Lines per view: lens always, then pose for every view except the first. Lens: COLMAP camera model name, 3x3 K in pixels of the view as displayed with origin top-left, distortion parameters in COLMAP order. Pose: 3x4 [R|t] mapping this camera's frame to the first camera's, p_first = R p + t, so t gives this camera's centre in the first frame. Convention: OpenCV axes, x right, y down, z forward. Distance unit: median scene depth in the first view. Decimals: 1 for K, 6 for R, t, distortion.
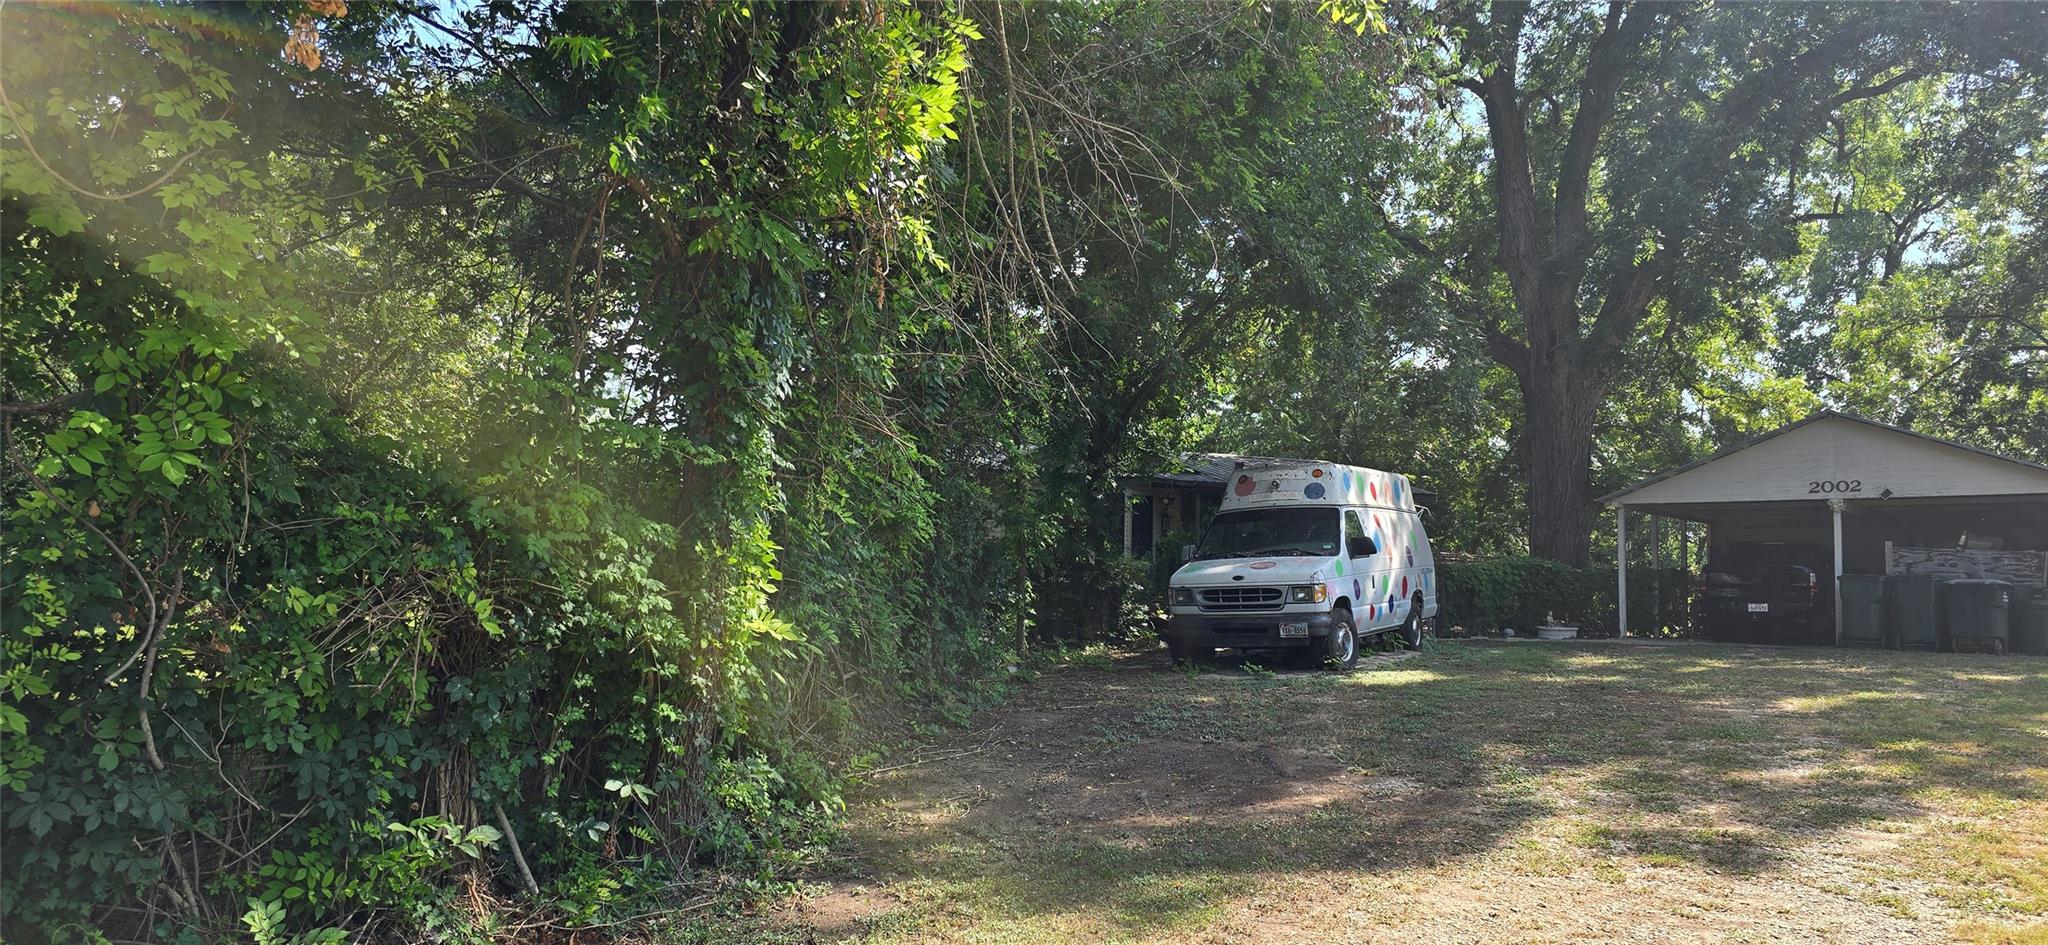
lens RADIAL K [[1358.3, 0, 1036.8], [0, 1358.3, 492.6], [0, 0, 1]] dist [0.060202, -0.060774]
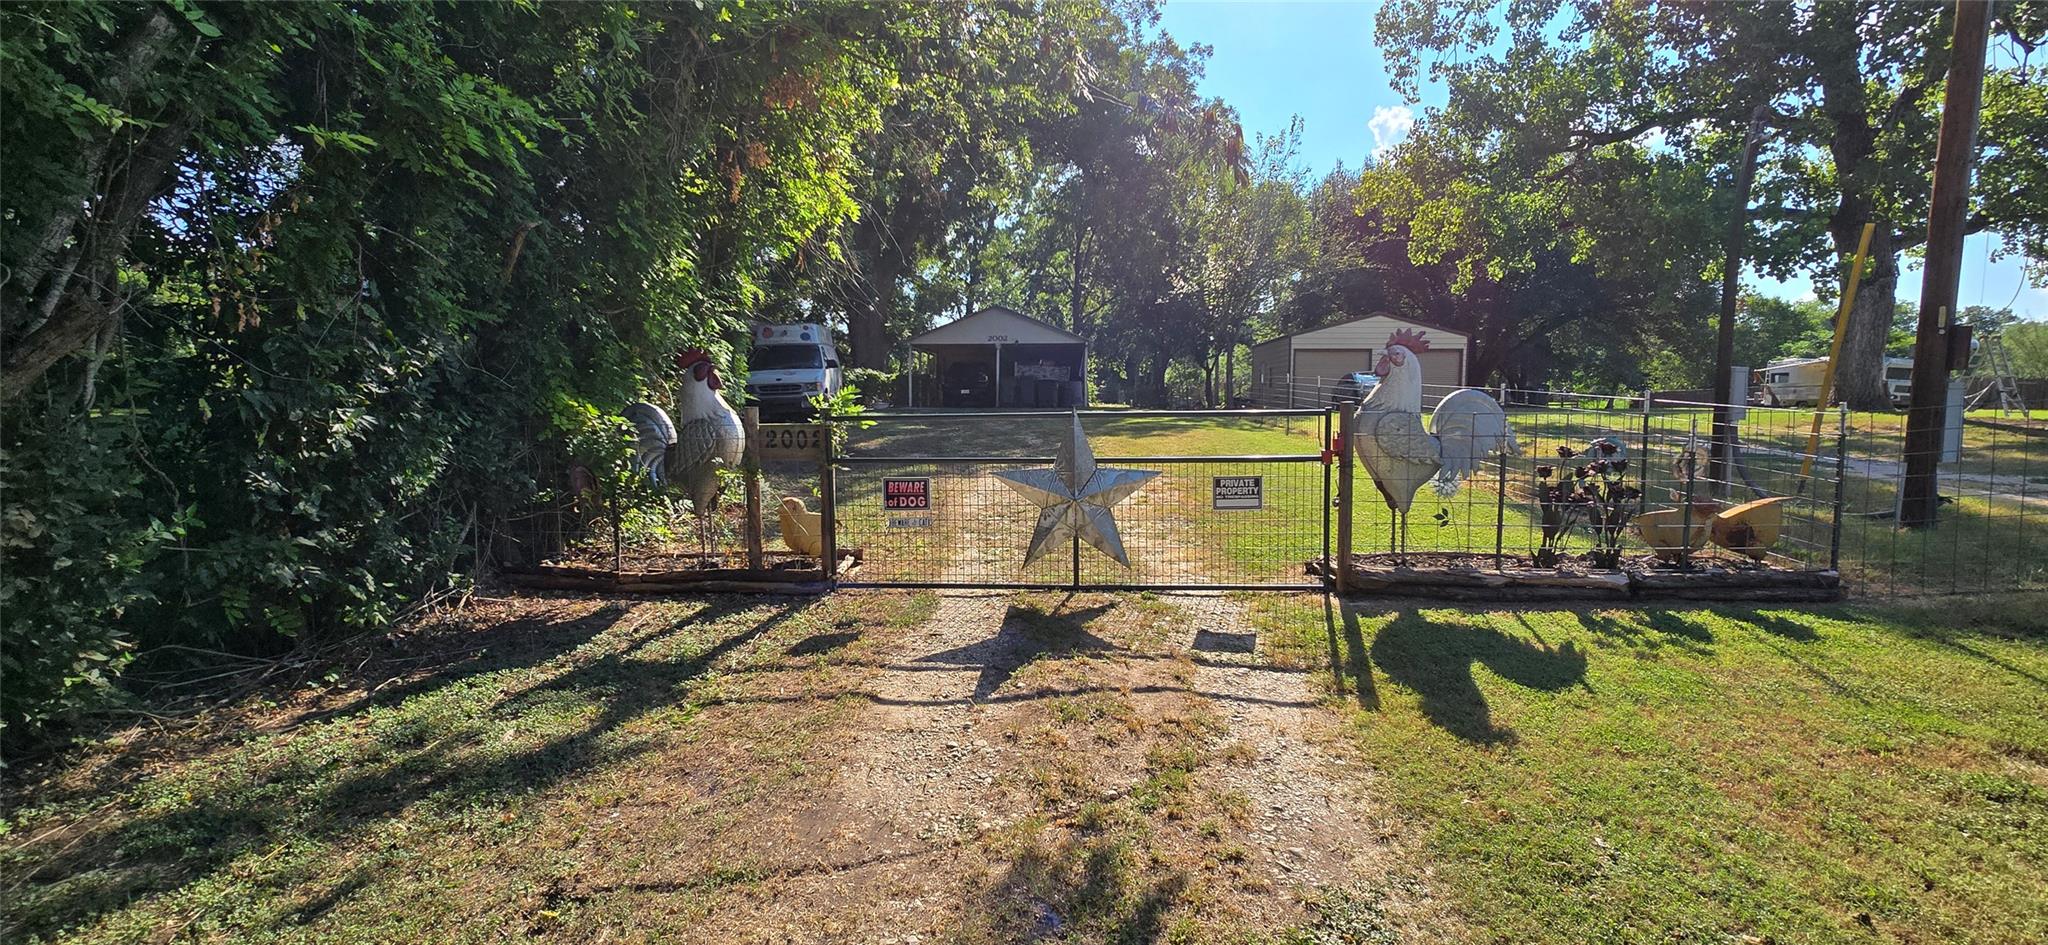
lens RADIAL K [[846.5, 0, 1024.0], [0, 846.5, 472.5], [0, 0, 1]] dist [0.002392, -0.000070]
pose [[0.802409, -0.069208, 0.592748, -0.258875], [-0.035672, 0.985914, 0.163403, -0.016839], [-0.595707, -0.152260, 0.788638, -0.199152]]
